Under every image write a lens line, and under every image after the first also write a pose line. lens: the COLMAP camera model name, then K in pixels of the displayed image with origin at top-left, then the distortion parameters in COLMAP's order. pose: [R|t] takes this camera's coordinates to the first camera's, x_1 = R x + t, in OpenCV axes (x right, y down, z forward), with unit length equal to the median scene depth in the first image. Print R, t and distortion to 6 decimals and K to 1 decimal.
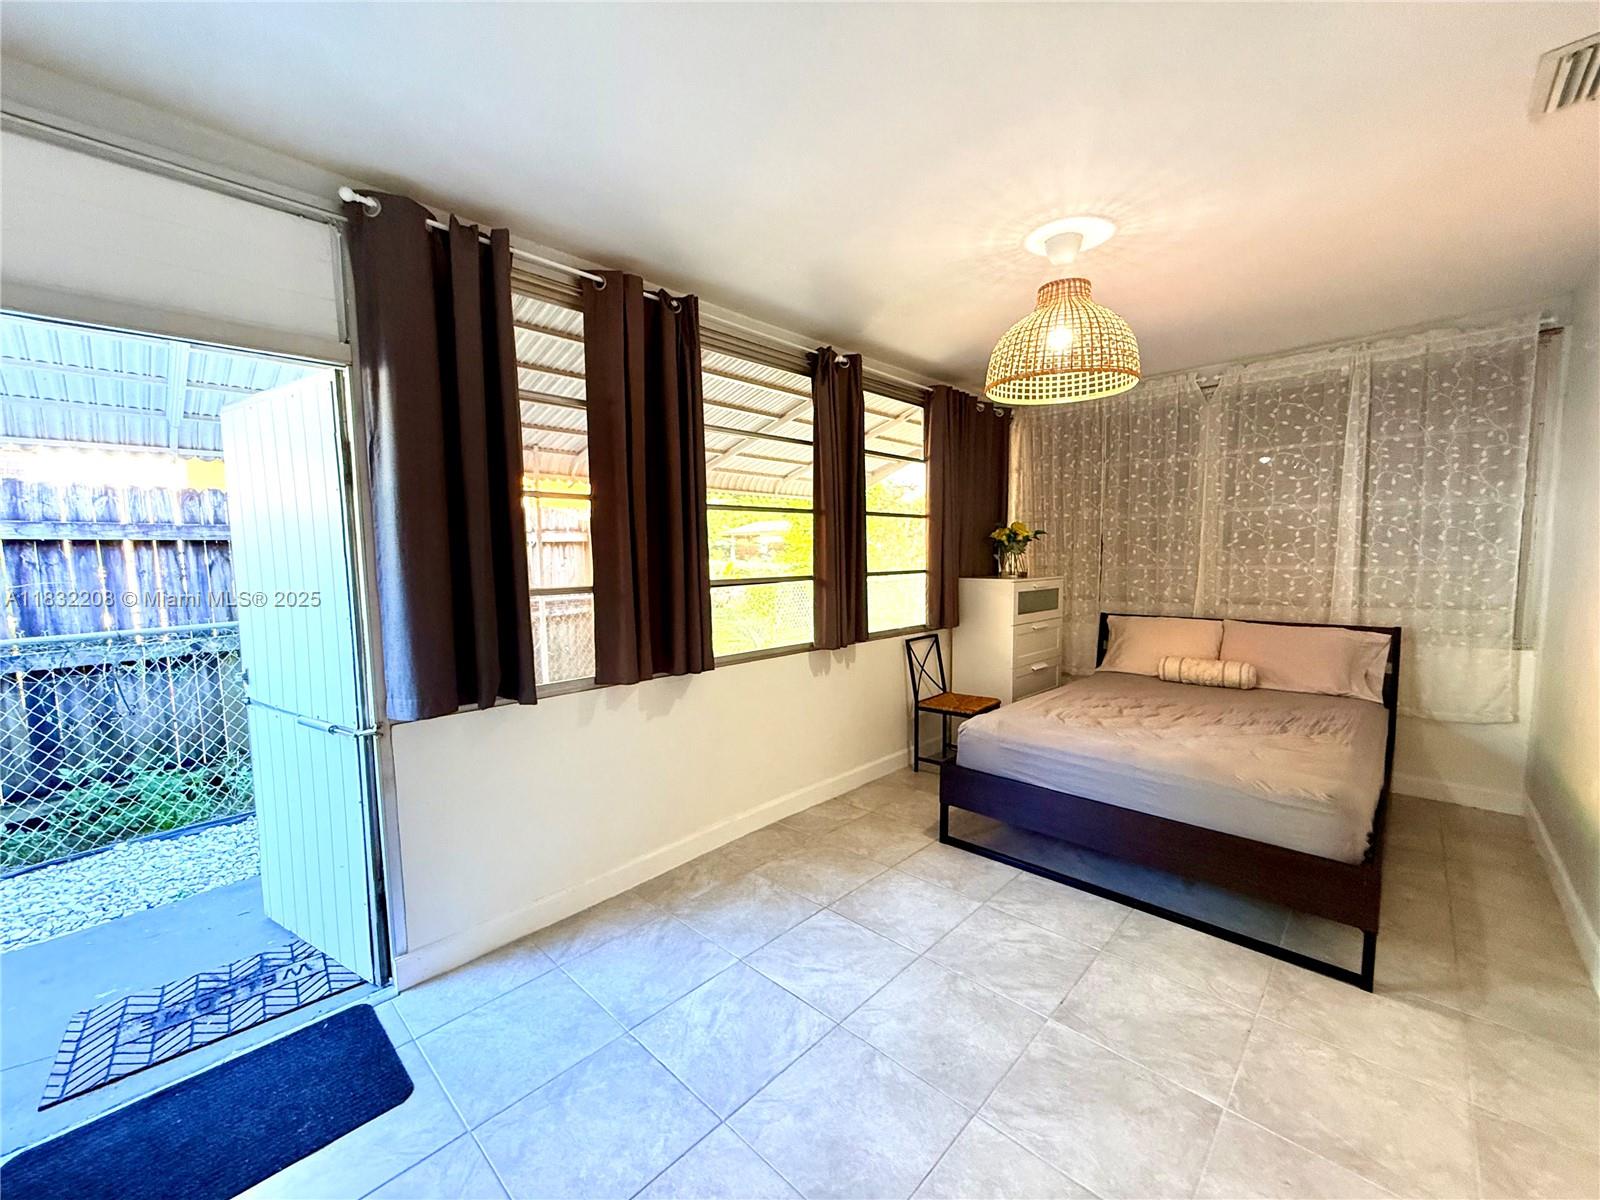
lens RADIAL K [[639.3, 0, 796.2], [0, 639.3, 605.8], [0, 0, 1]] dist [-0.000931, -0.000273]
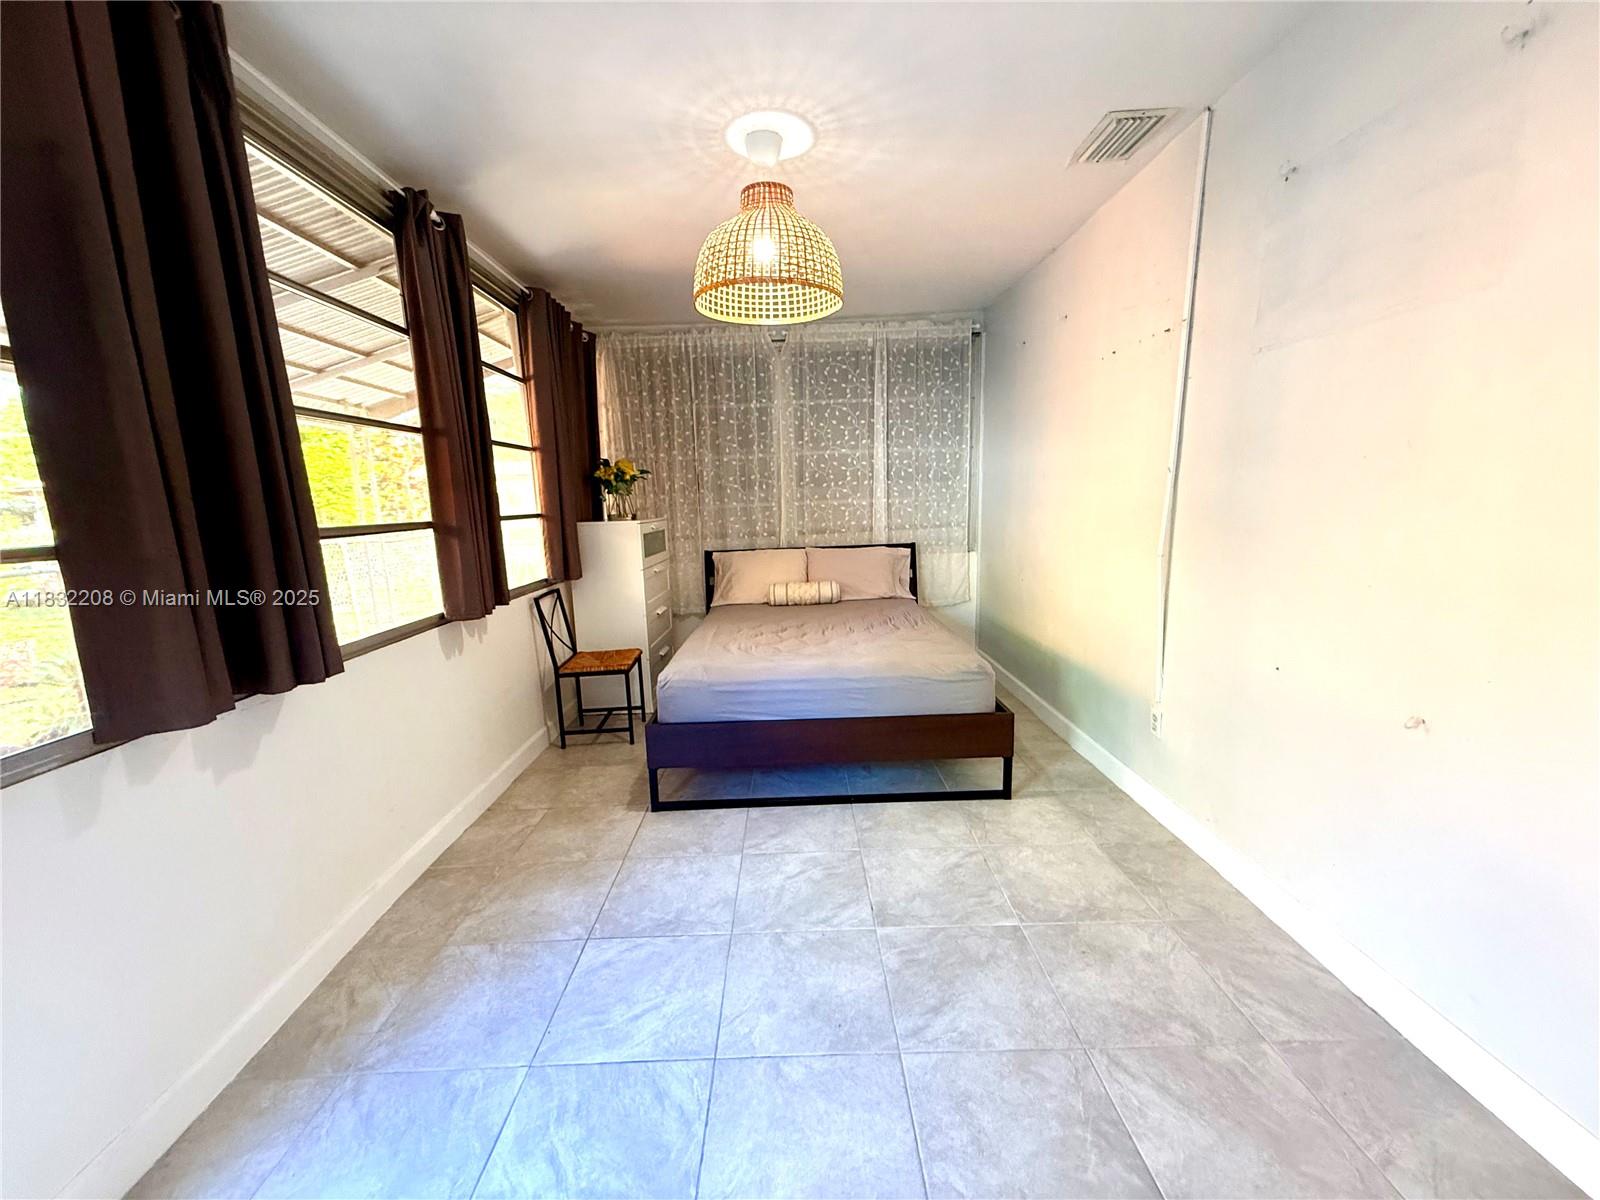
lens RADIAL K [[639.3, 0, 797.8], [0, 639.3, 603.2], [0, 0, 1]] dist [-0.000931, -0.000273]
pose [[0.712535, -0.127187, 0.690013, -0.200997], [0.082767, 0.991803, 0.097347, 0.009160], [-0.696738, -0.012253, 0.717221, 0.210096]]
